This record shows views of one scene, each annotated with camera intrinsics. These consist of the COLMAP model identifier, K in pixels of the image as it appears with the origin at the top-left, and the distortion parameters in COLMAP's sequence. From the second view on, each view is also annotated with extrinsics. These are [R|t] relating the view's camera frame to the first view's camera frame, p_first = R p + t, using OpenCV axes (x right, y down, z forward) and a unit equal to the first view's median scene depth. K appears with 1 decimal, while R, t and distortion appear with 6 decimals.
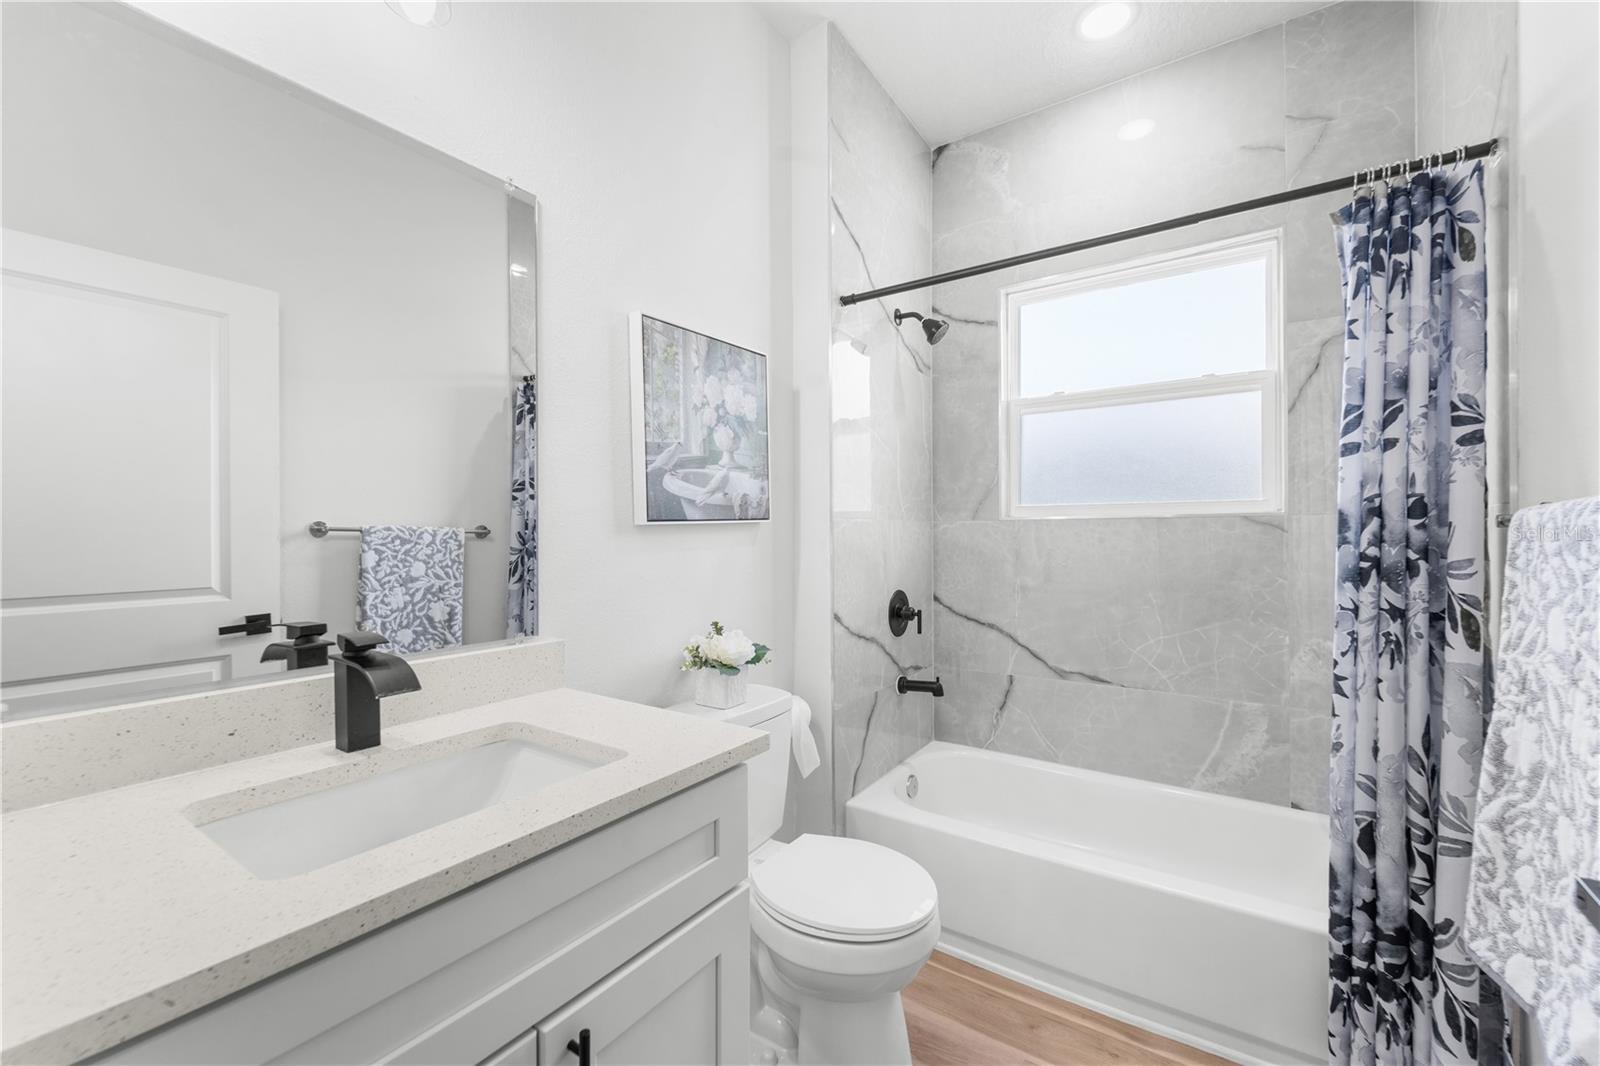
lens RADIAL K [[654.8, 0, 802.2], [0, 654.8, 539.9], [0, 0, 1]] dist [0.000549, -0.001565]
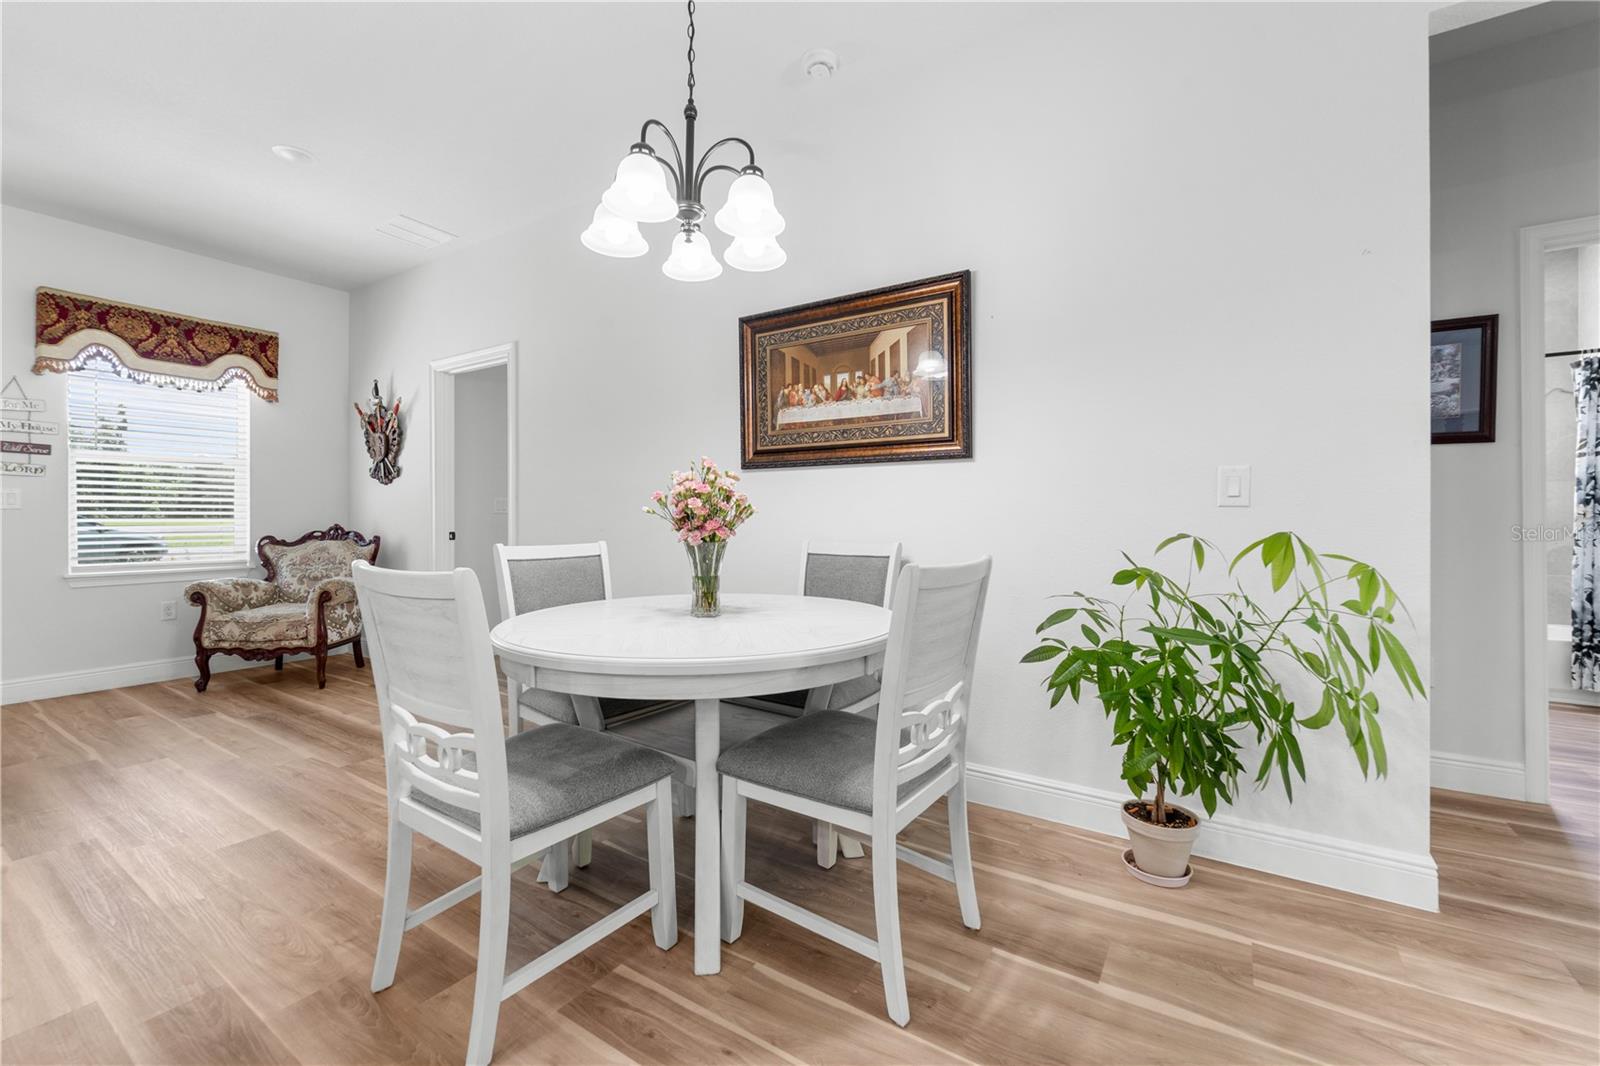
lens RADIAL K [[654.8, 0, 801.9], [0, 654.8, 523.1], [0, 0, 1]] dist [0.000549, -0.001565]
pose [[0.999782, 0.002480, 0.020713, -2.457211], [-0.002564, 0.999989, 0.004030, 0.141192], [-0.020703, -0.004082, 0.999777, -1.640239]]
